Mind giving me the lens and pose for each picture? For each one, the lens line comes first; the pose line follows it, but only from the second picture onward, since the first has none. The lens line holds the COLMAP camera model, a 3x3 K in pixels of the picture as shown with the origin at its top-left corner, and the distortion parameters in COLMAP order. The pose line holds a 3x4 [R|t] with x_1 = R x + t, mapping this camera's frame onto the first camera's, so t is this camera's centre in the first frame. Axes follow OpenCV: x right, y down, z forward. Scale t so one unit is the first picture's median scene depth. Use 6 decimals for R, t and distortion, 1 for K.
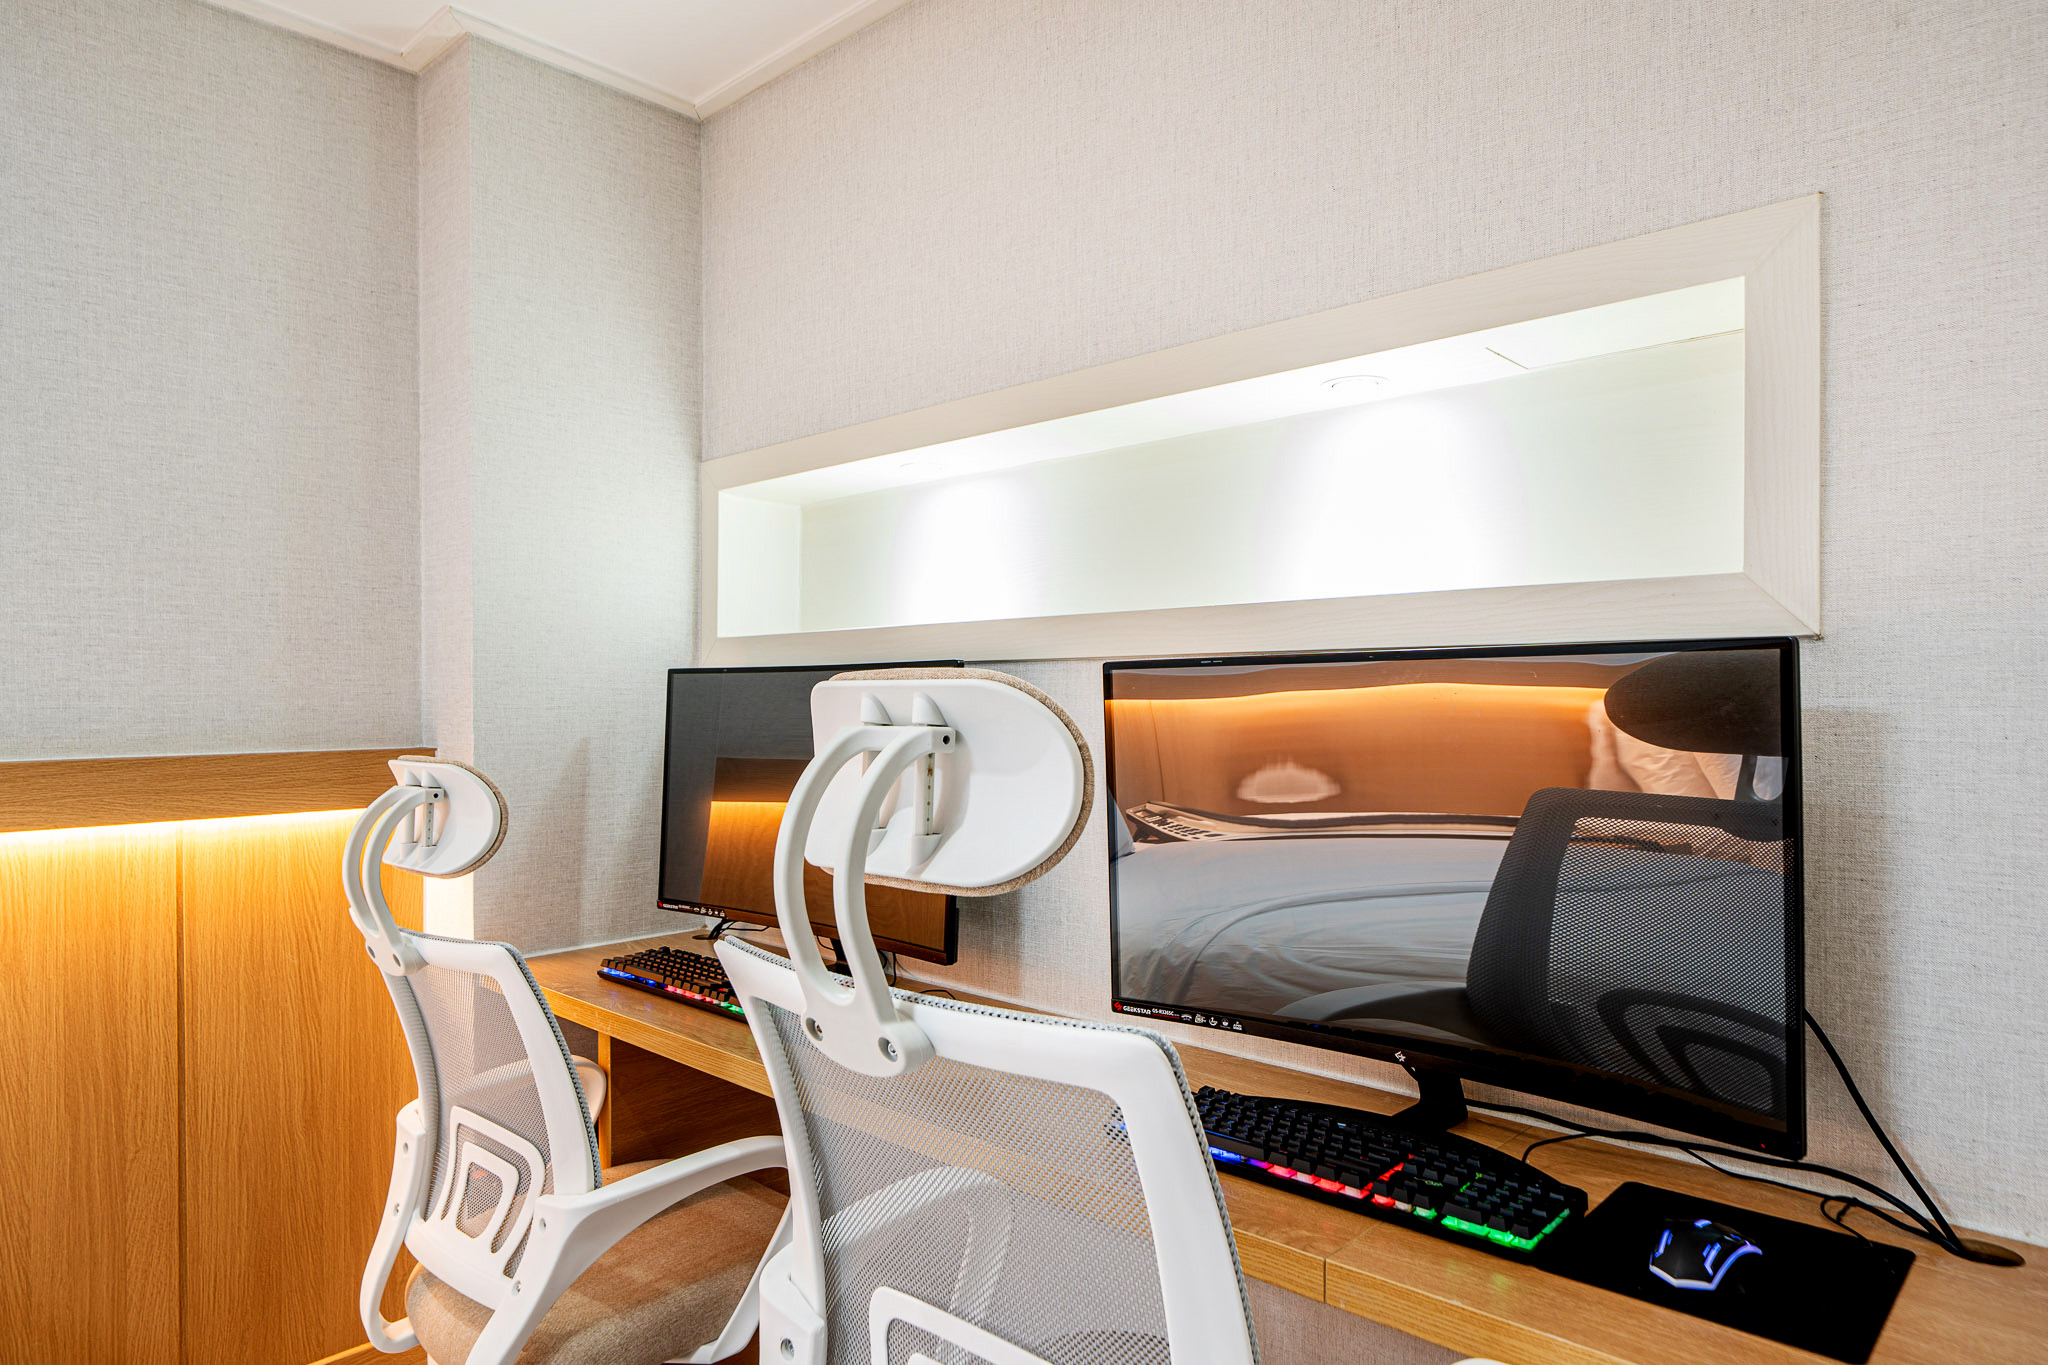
lens RADIAL K [[1240.9, 0, 1024.0], [0, 1240.9, 682.5], [0, 0, 1]] dist [0.003218, 0.000828]
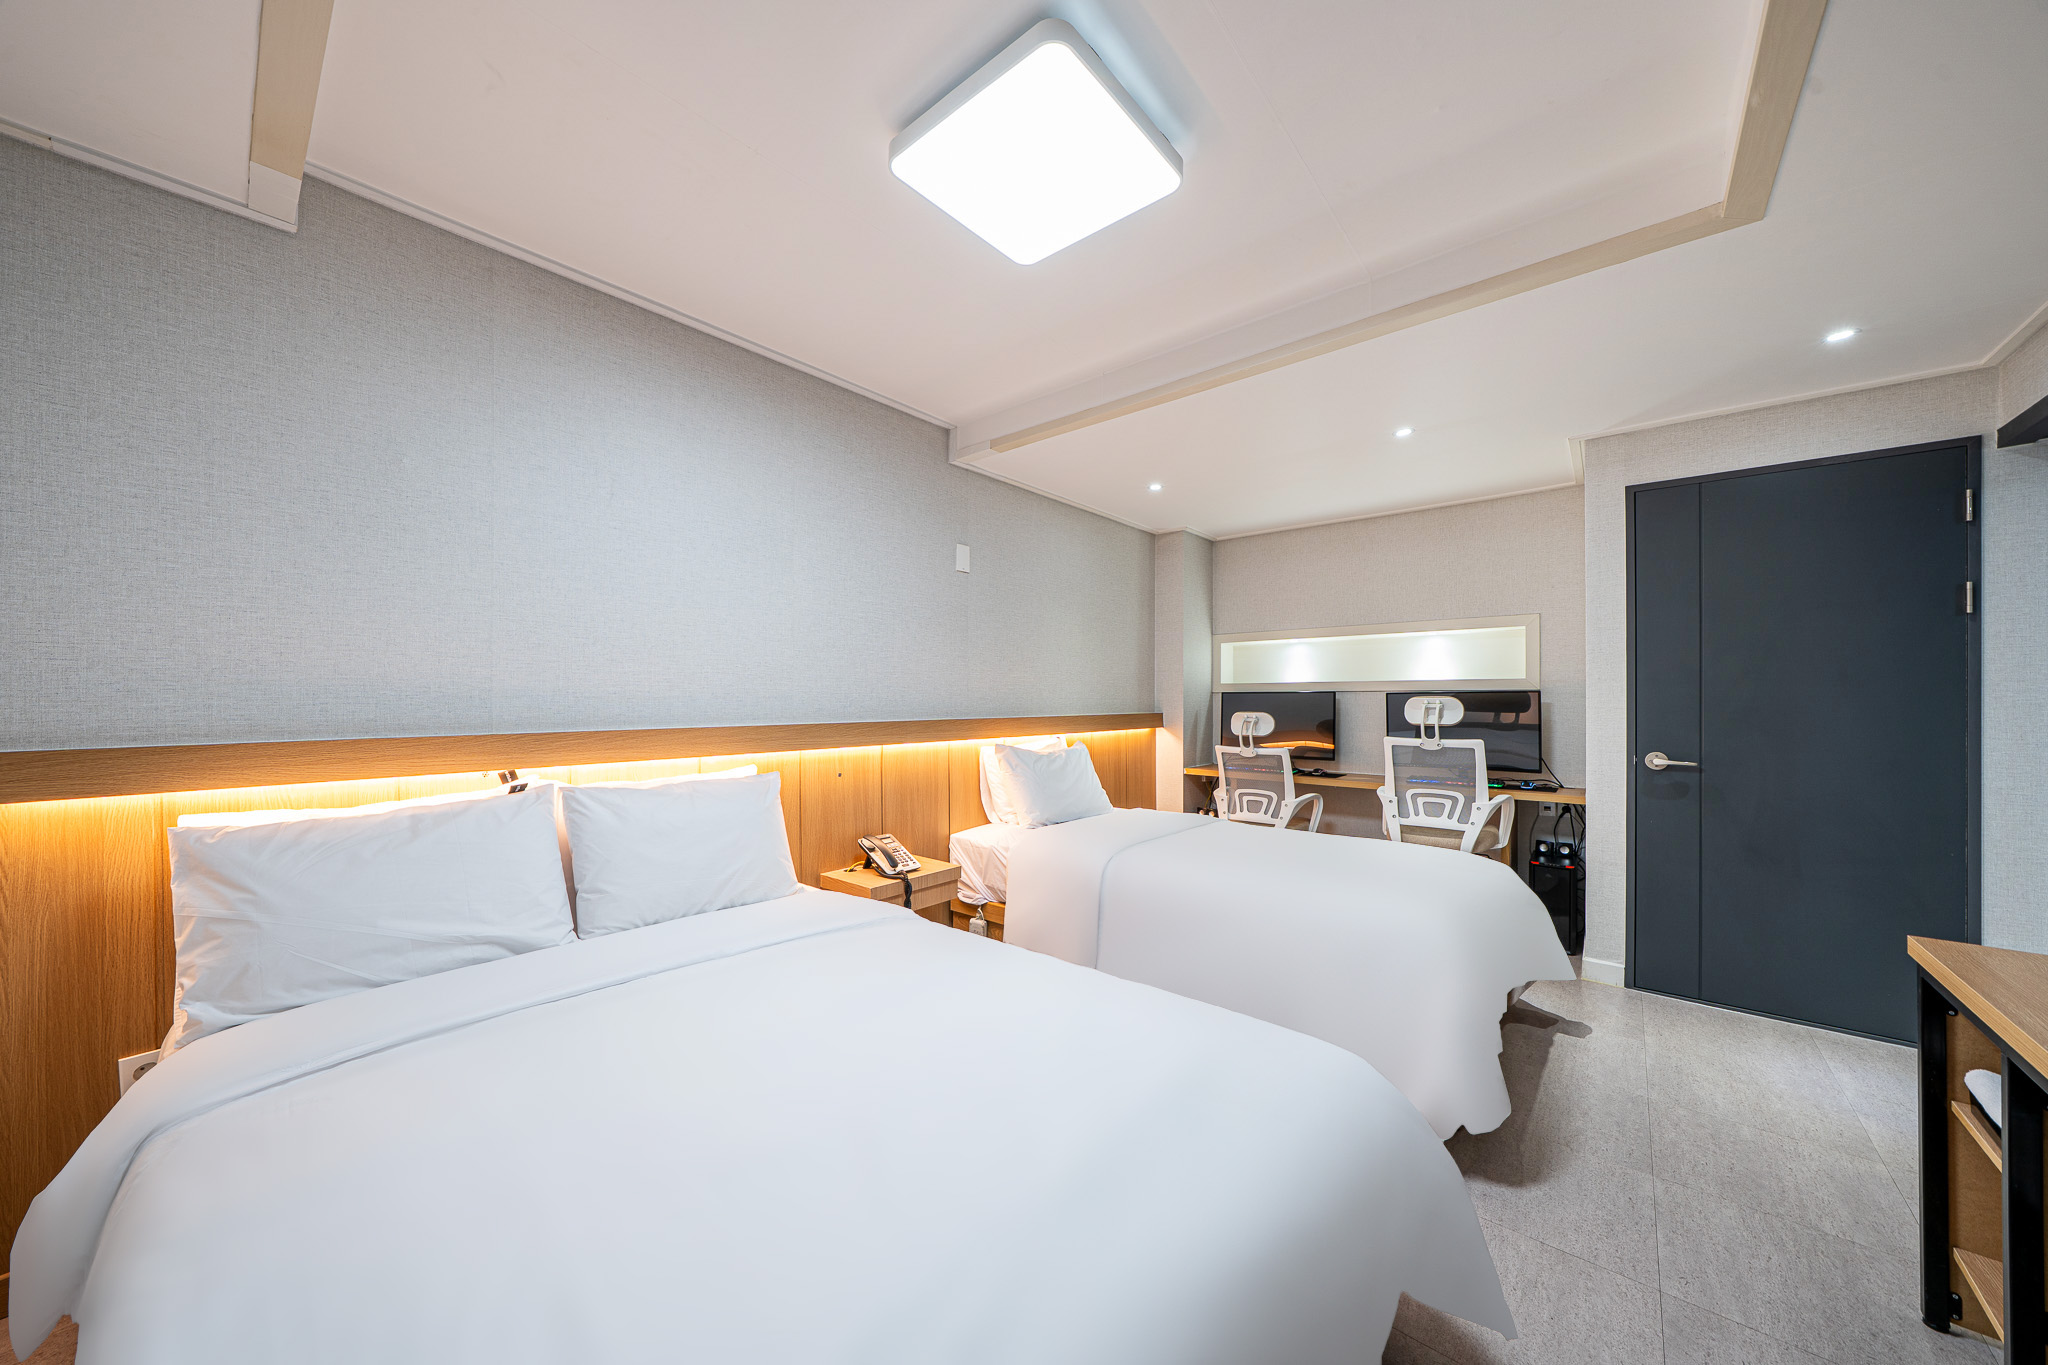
lens RADIAL K [[700.5, 0, 1009.6], [0, 700.5, 693.1], [0, 0, 1]] dist [-0.000567, -0.000197]
pose [[0.999521, 0.000286, 0.030941, -1.030240], [-0.000406, 0.999992, 0.003871, -0.017585], [-0.030940, -0.003882, 0.999514, -1.164162]]
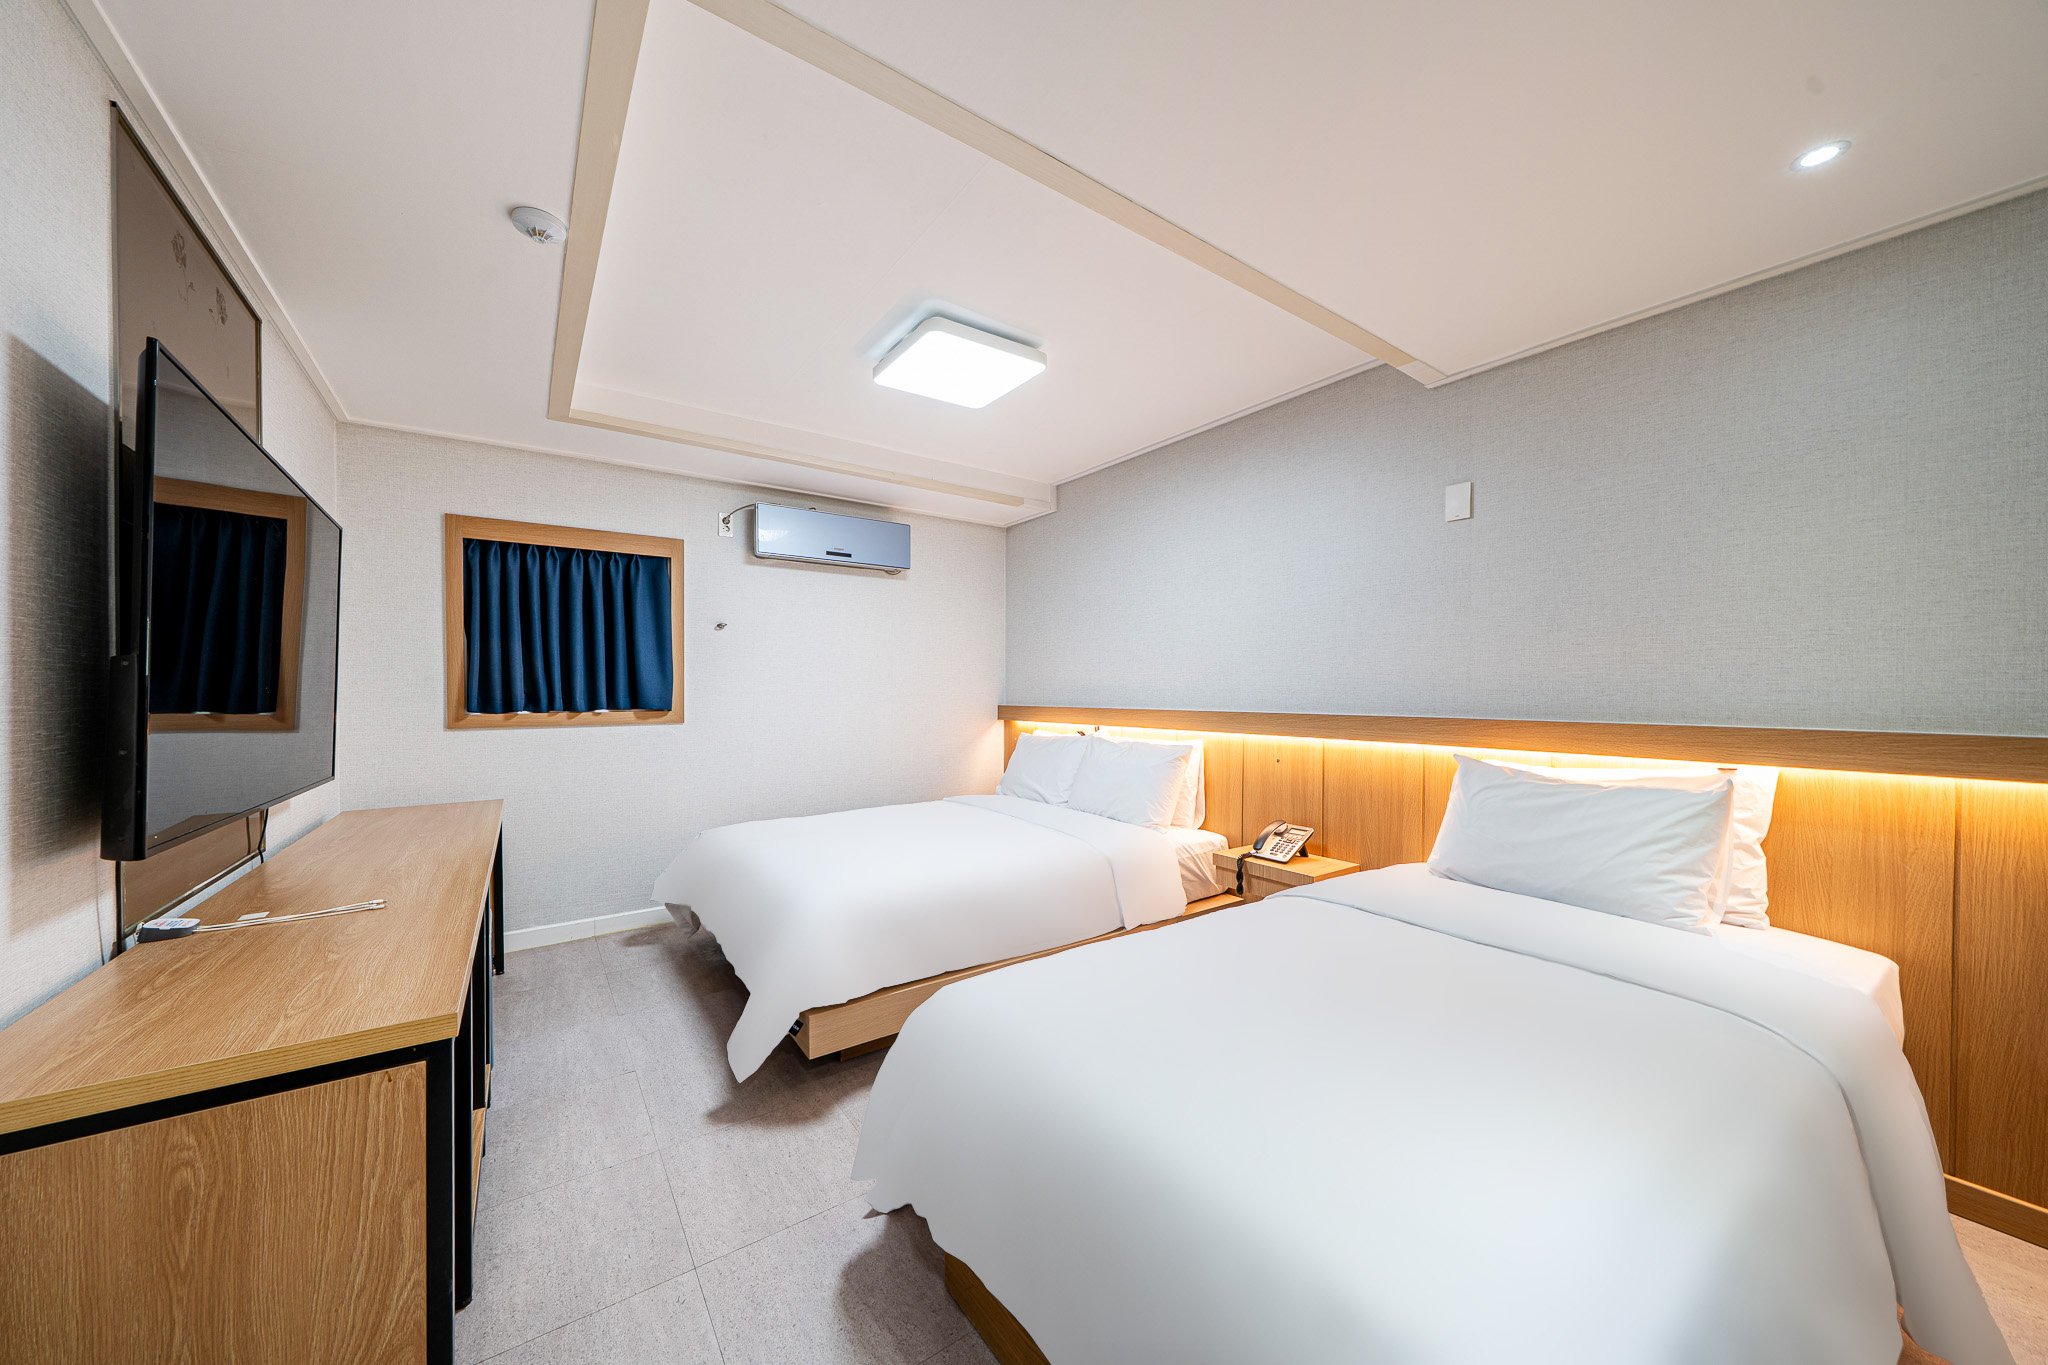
lens RADIAL K [[700.5, 0, 1009.6], [0, 700.5, 693.1], [0, 0, 1]] dist [-0.000567, -0.000197]
pose [[-0.195281, 0.014793, -0.980636, 1.799329], [0.013685, 0.999830, 0.012357, -0.026658], [0.980652, -0.011007, -0.195450, 1.300946]]
